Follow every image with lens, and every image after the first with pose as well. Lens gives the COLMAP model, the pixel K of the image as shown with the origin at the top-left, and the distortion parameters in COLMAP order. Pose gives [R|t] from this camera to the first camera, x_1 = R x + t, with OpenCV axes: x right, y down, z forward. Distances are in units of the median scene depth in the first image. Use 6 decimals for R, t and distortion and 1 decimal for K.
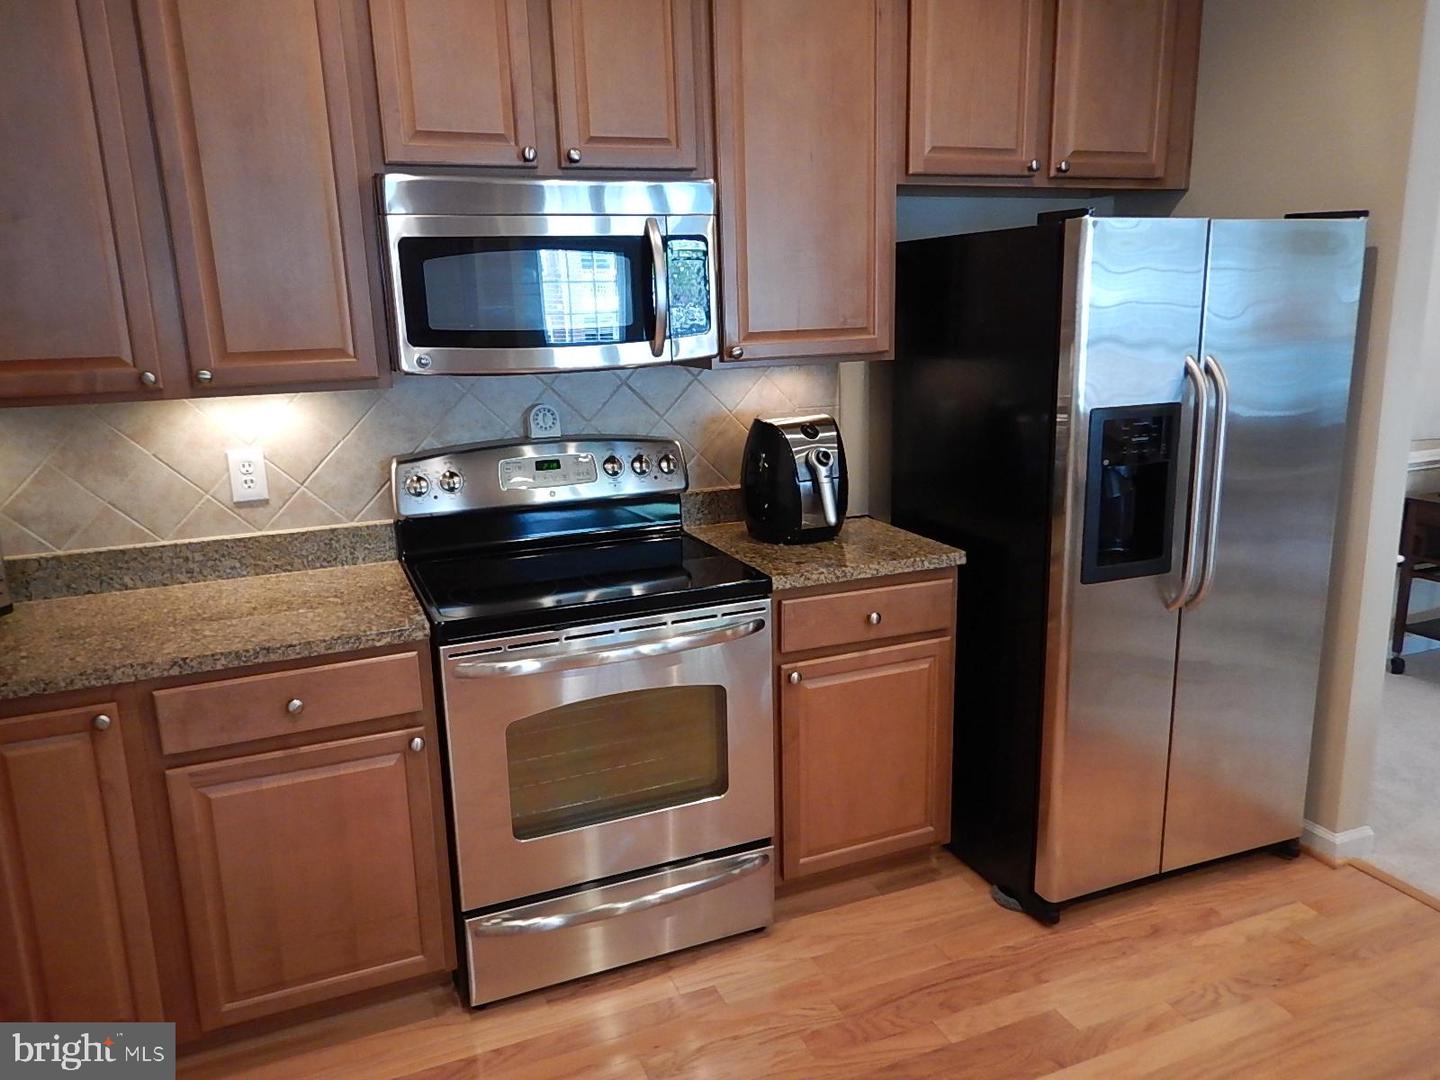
lens RADIAL K [[1032.6, 0, 718.5], [0, 1032.6, 536.6], [0, 0, 1]] dist [0.012972, -0.000103]
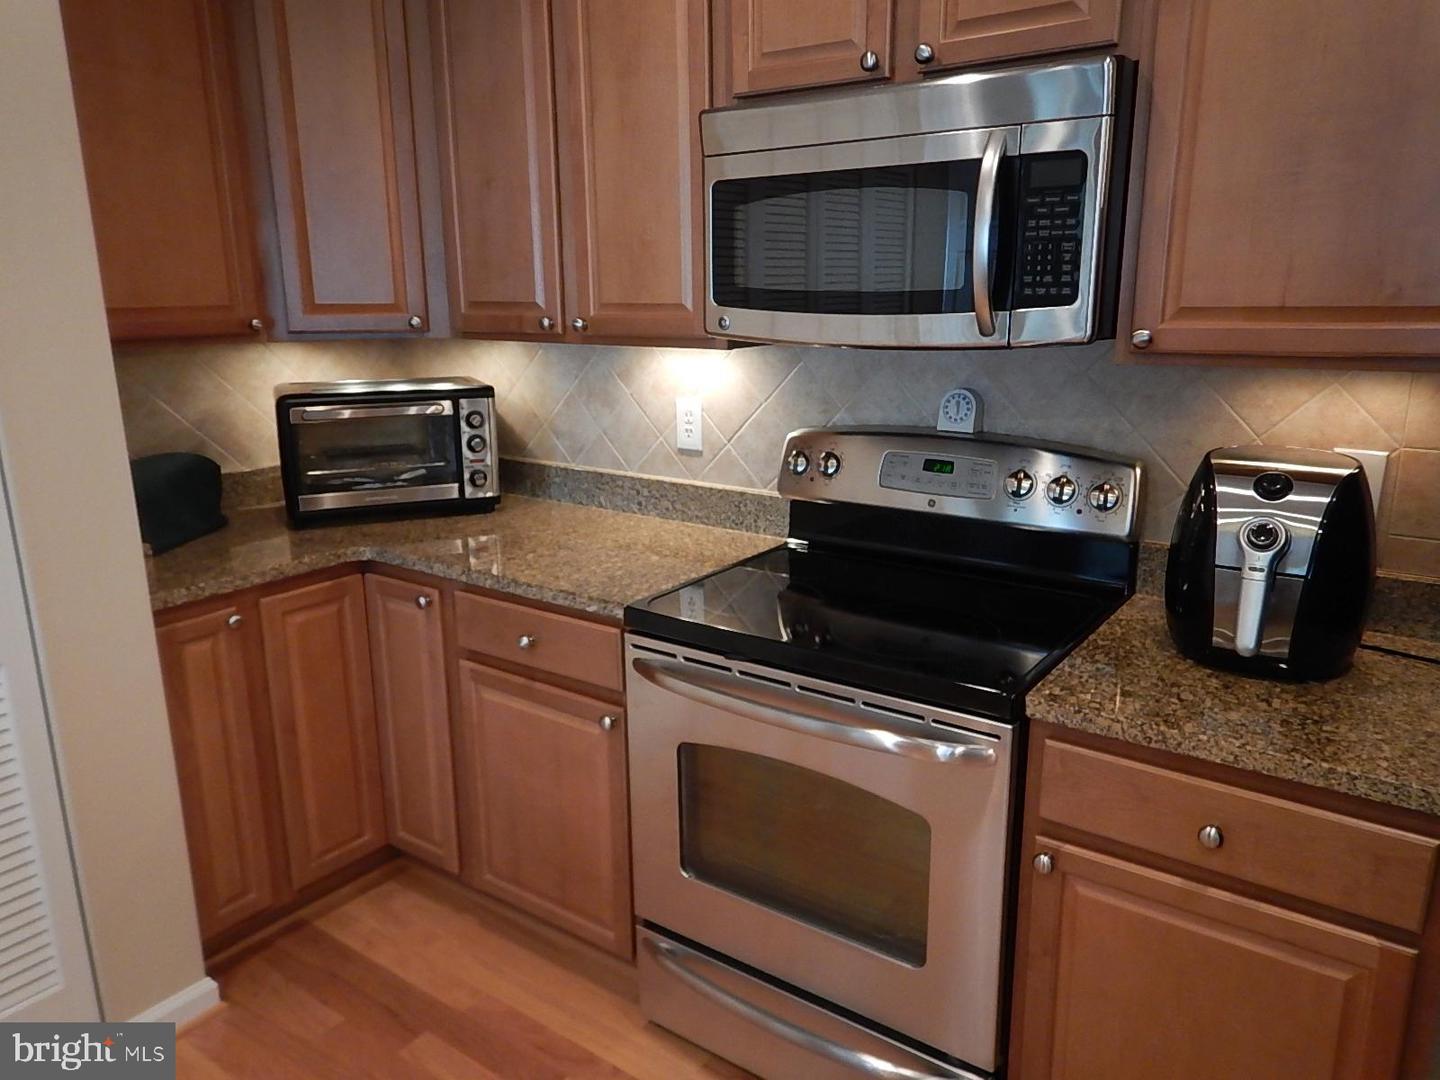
lens RADIAL K [[1032.6, 0, 716.9], [0, 1032.6, 539.8], [0, 0, 1]] dist [0.012972, -0.000103]
pose [[0.526347, 0.230153, -0.818528, 0.437364], [-0.193521, 0.969830, 0.148254, -0.107864], [0.827954, 0.080370, 0.555006, 0.469593]]
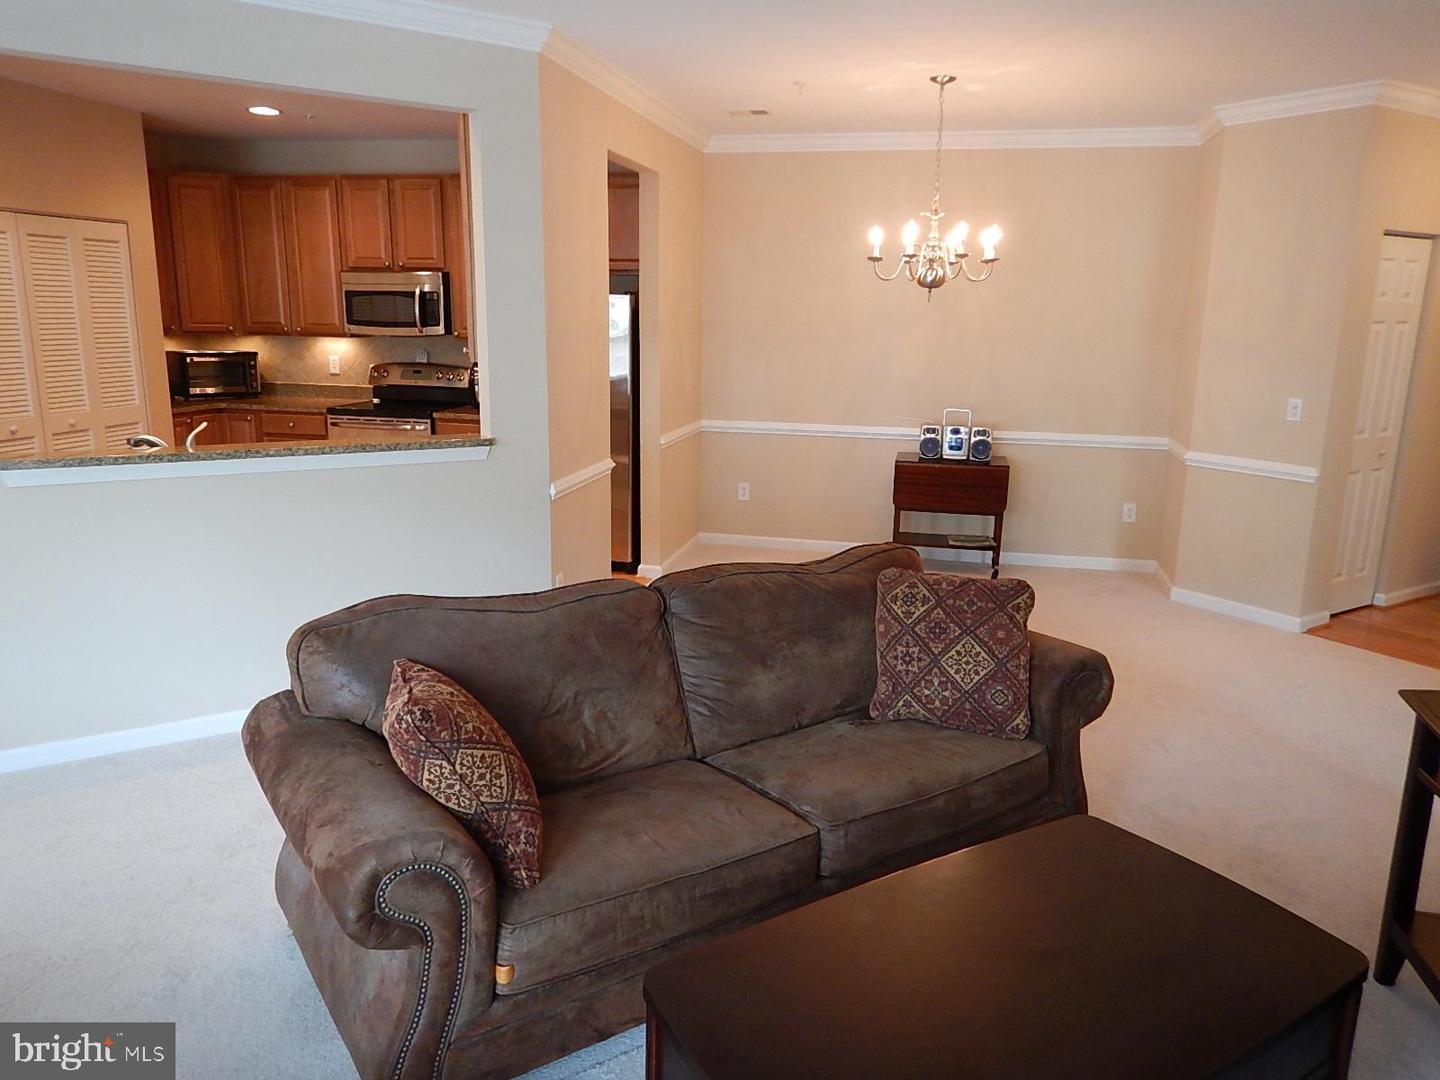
lens RADIAL K [[1032.6, 0, 724.6], [0, 1032.6, 545.0], [0, 0, 1]] dist [0.012972, -0.000103]
pose [[0.821255, 0.168341, -0.545162, 2.270134], [-0.166033, 0.984644, 0.053930, 0.109203], [0.545869, 0.046225, 0.836594, -0.906342]]
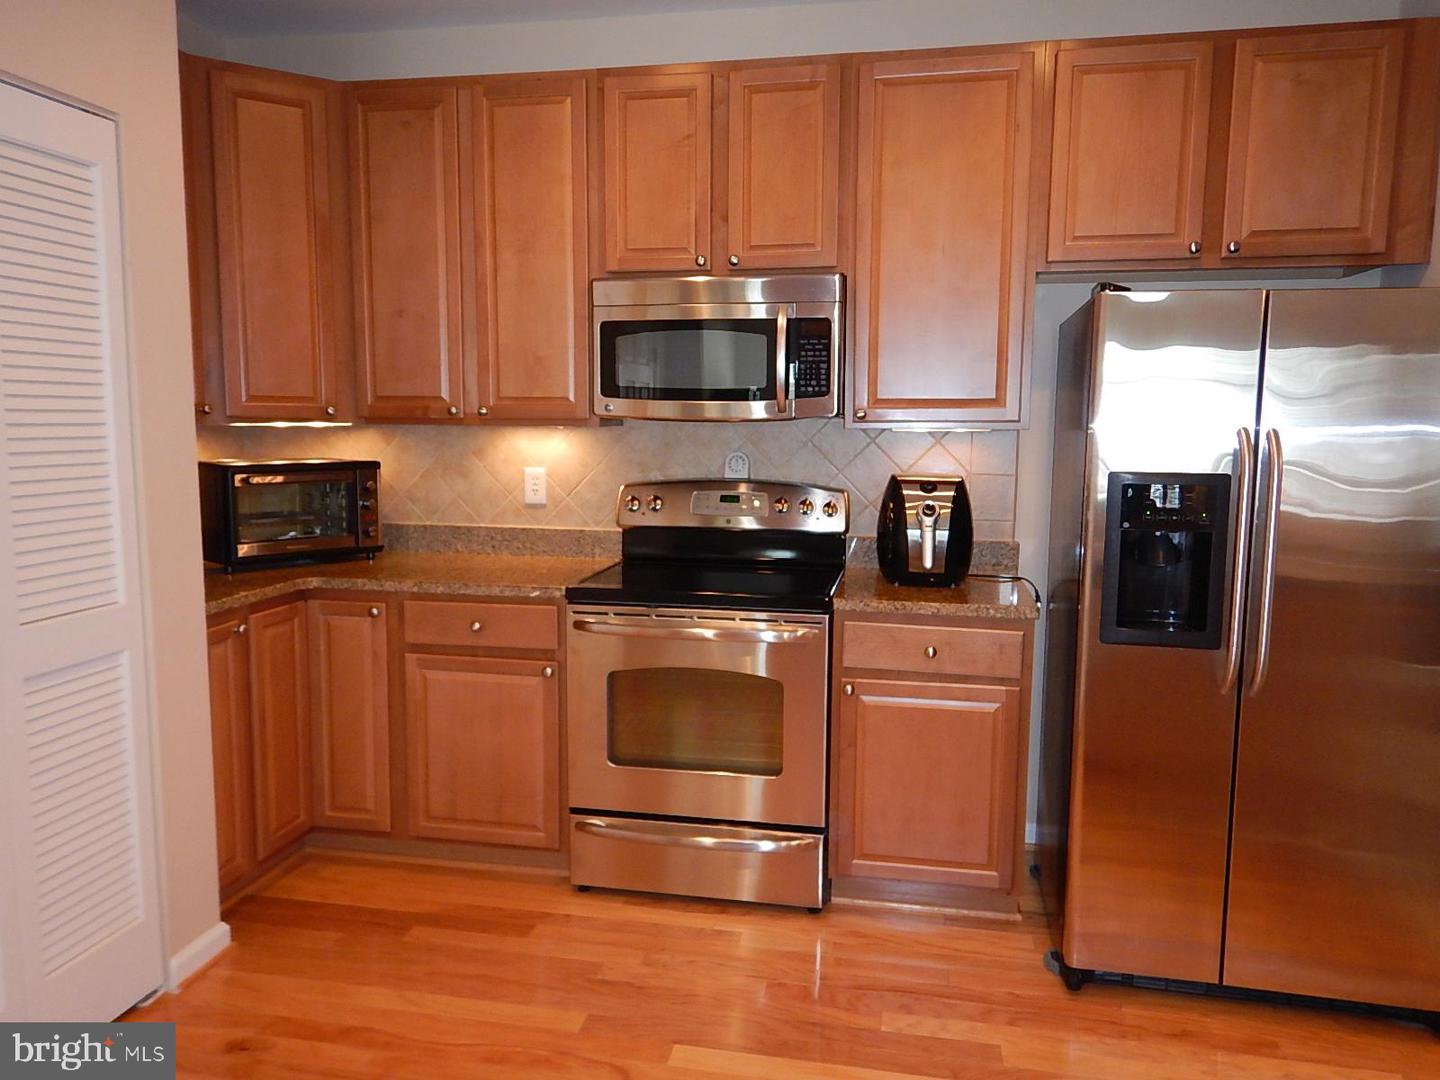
lens RADIAL K [[1032.6, 0, 714.2], [0, 1032.6, 537.8], [0, 0, 1]] dist [0.012972, -0.000103]
pose [[0.832990, 0.097906, -0.544557, 0.560284], [-0.151661, 0.986926, -0.054553, 0.054668], [0.532097, 0.128030, 0.836948, -0.070667]]
